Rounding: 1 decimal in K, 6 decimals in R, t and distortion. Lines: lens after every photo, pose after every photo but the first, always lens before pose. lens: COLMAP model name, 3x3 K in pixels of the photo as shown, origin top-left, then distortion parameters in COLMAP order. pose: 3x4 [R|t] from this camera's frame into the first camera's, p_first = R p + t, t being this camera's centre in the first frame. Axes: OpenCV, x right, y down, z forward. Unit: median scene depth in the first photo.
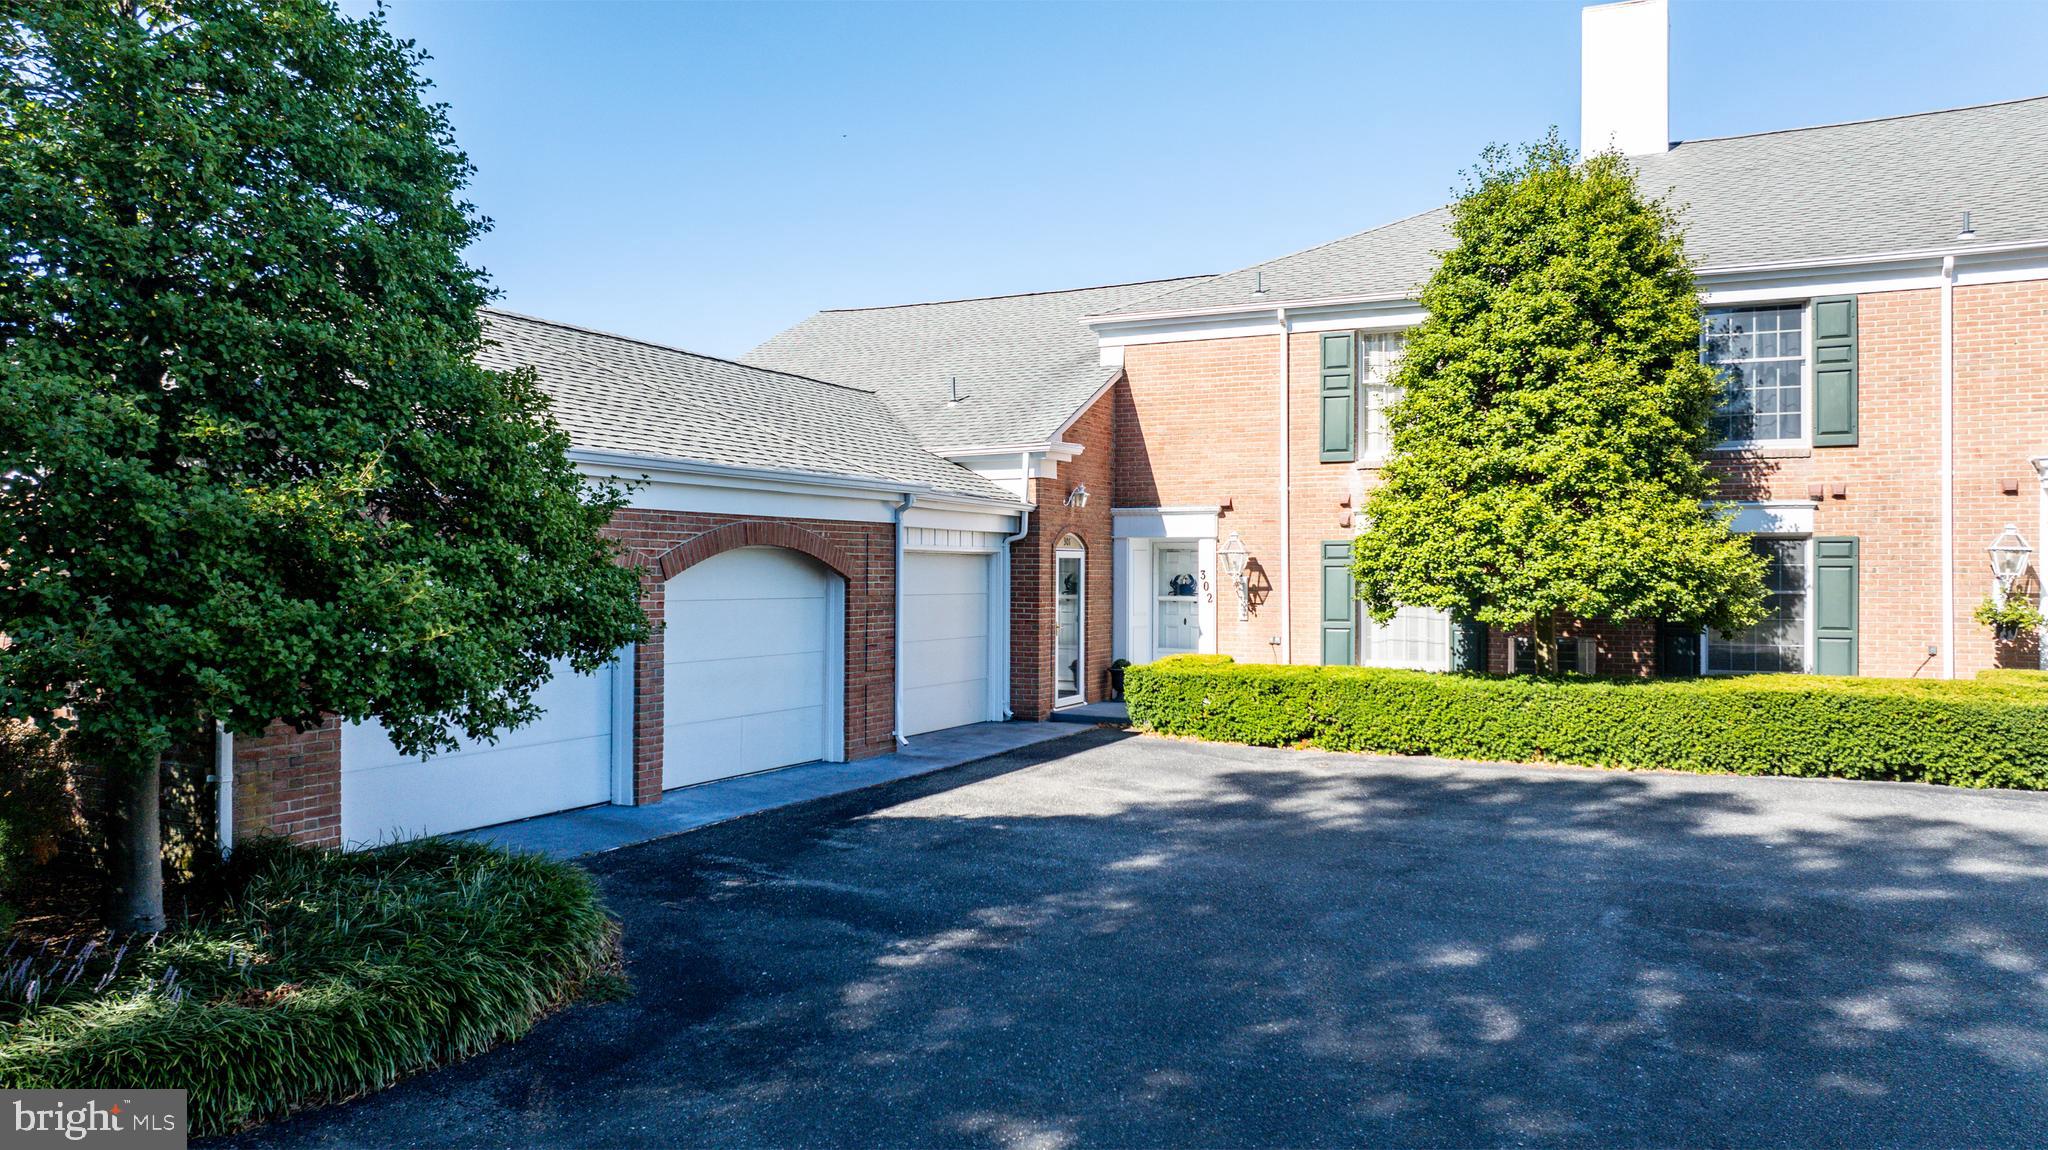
lens RADIAL K [[1437.8, 0, 1021.9], [0, 1437.8, 568.3], [0, 0, 1]] dist [-0.018051, 0.001734]
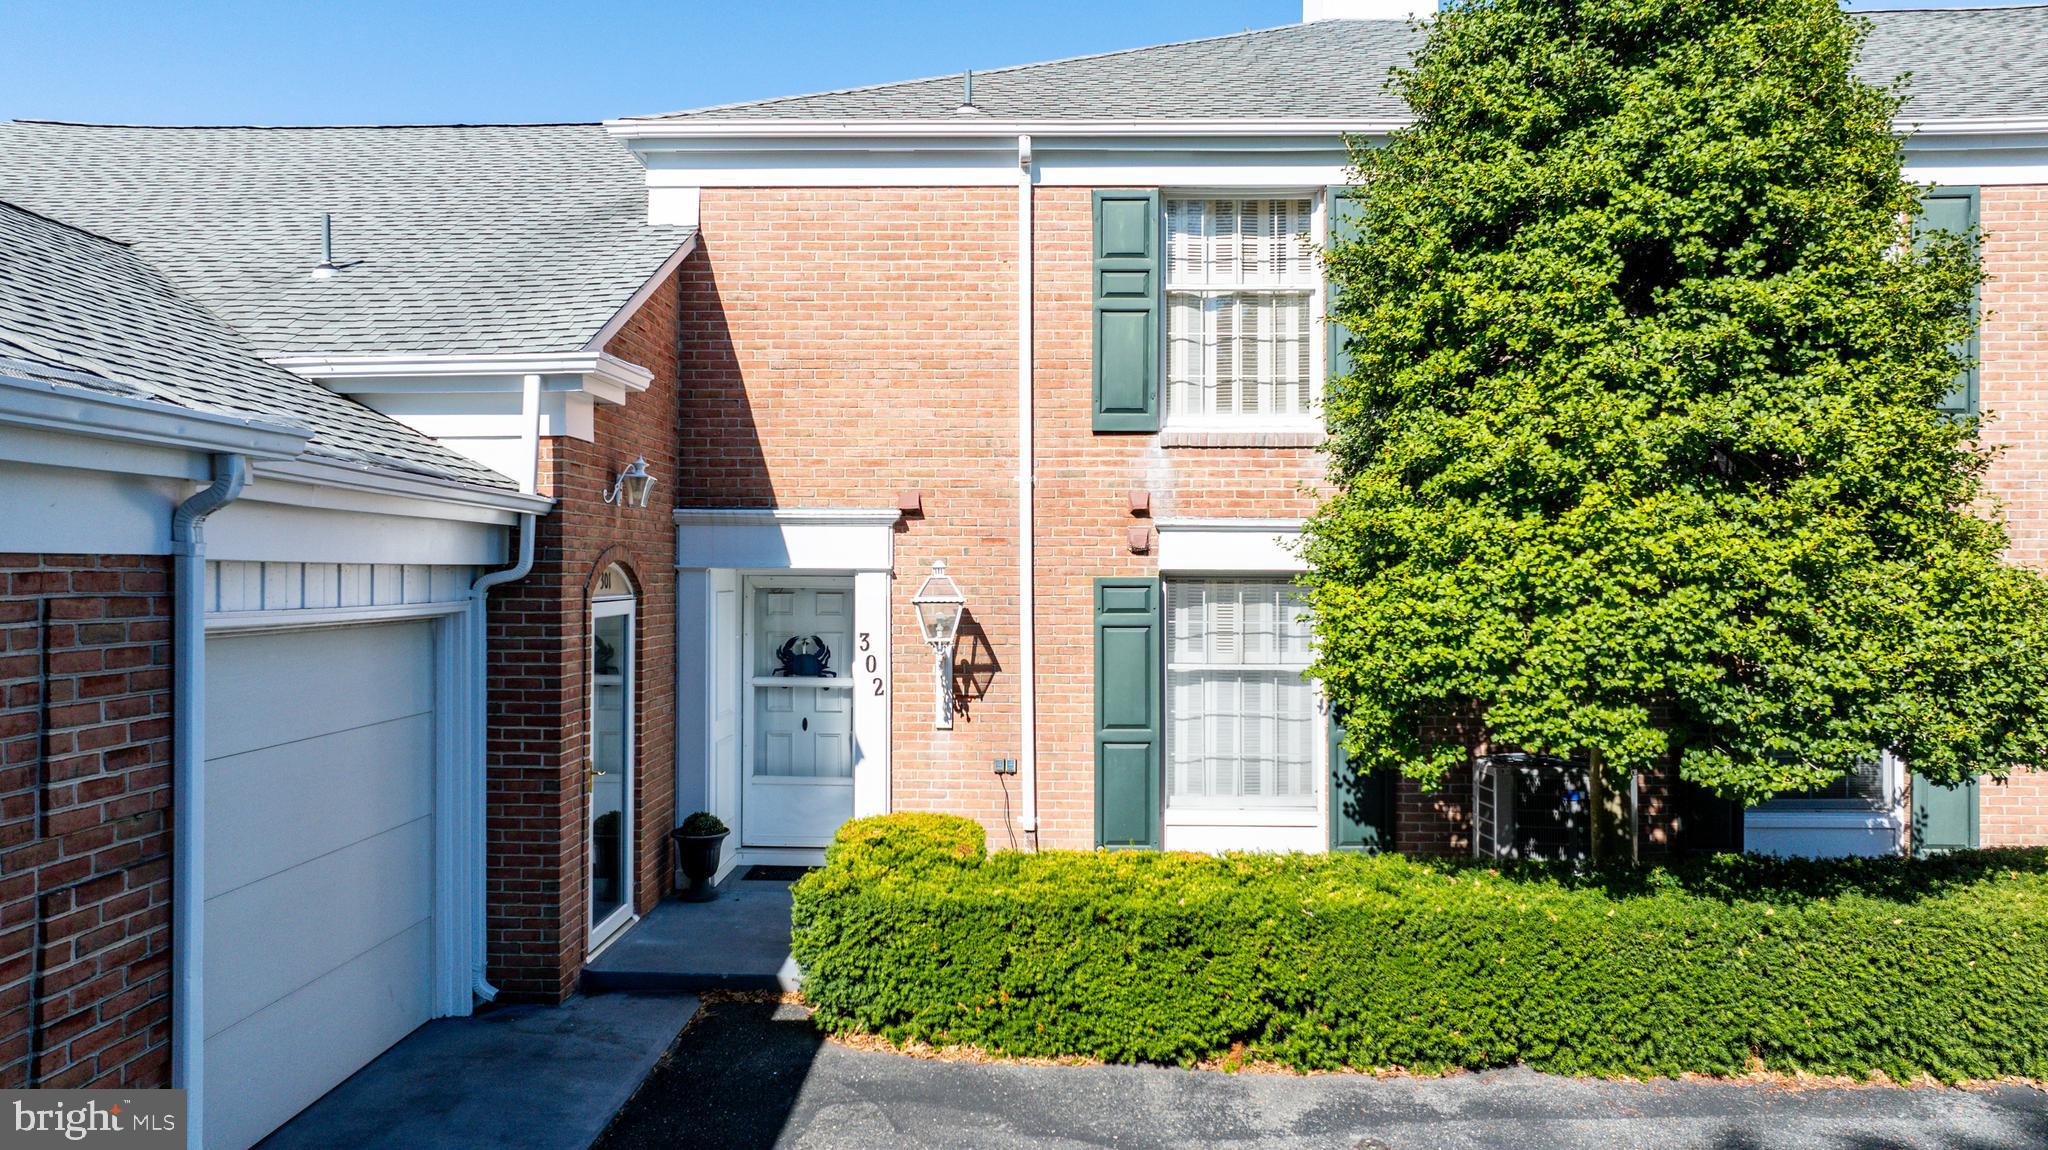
lens RADIAL K [[1437.8, 0, 1021.9], [0, 1437.8, 568.3], [0, 0, 1]] dist [-0.018051, 0.001734]
pose [[0.904388, 0.001545, 0.426709, -0.044597], [-0.001990, 0.999998, 0.000597, -0.023188], [-0.426707, -0.001389, 0.904389, 0.530052]]
